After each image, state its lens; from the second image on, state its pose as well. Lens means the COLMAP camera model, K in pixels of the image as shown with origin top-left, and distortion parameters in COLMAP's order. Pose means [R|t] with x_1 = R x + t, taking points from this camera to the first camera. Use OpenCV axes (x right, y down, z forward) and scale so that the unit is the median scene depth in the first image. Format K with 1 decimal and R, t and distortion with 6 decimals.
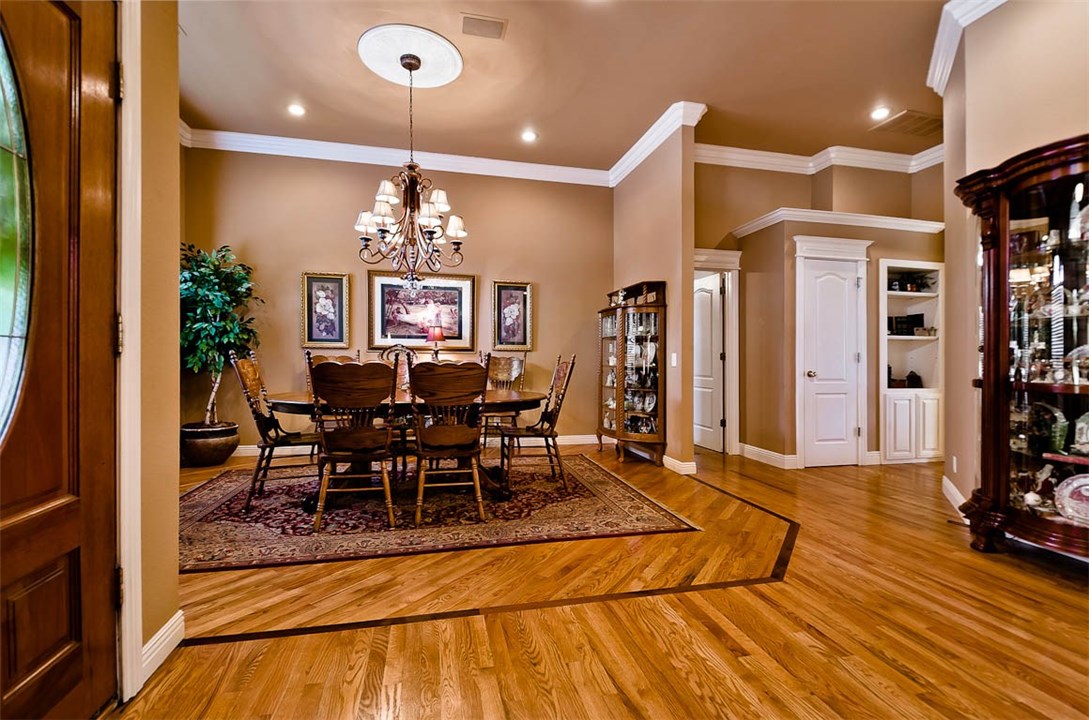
lens RADIAL K [[490.6, 0, 547.7], [0, 490.6, 356.1], [0, 0, 1]] dist [0.004240, -0.003111]
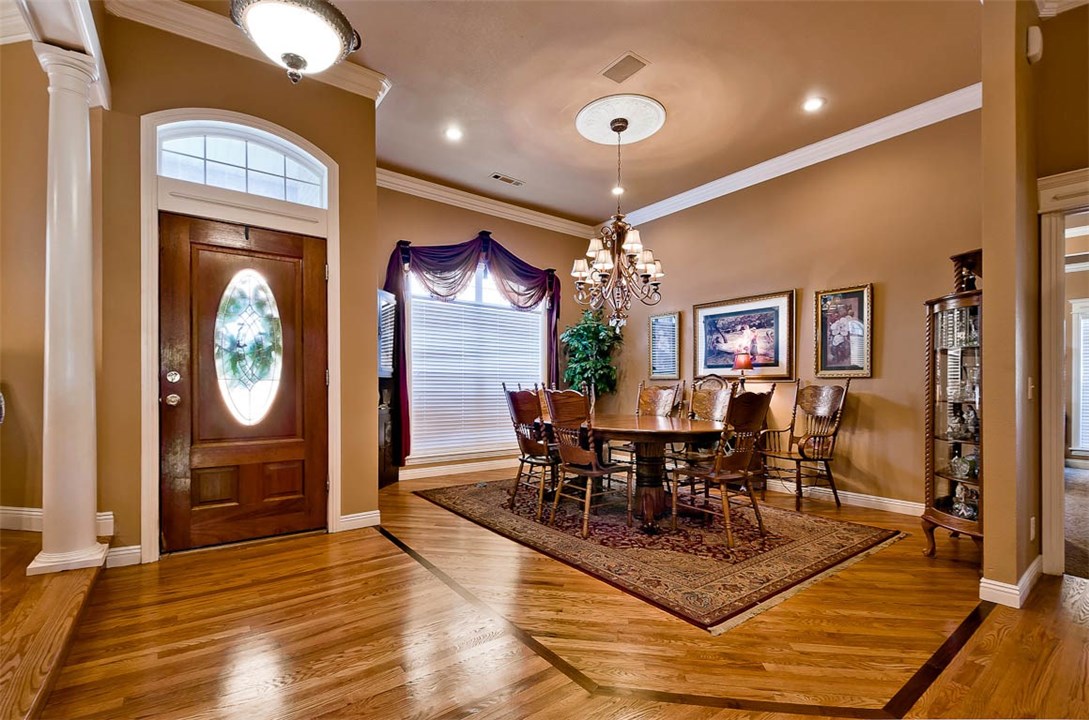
lens RADIAL K [[490.6, 0, 530.4], [0, 490.6, 378.0], [0, 0, 1]] dist [0.004240, -0.003111]
pose [[0.386445, -0.020144, -0.922092, 0.528587], [0.003124, 0.999784, -0.020531, 0.003863], [0.922307, 0.005054, 0.386425, 0.299209]]
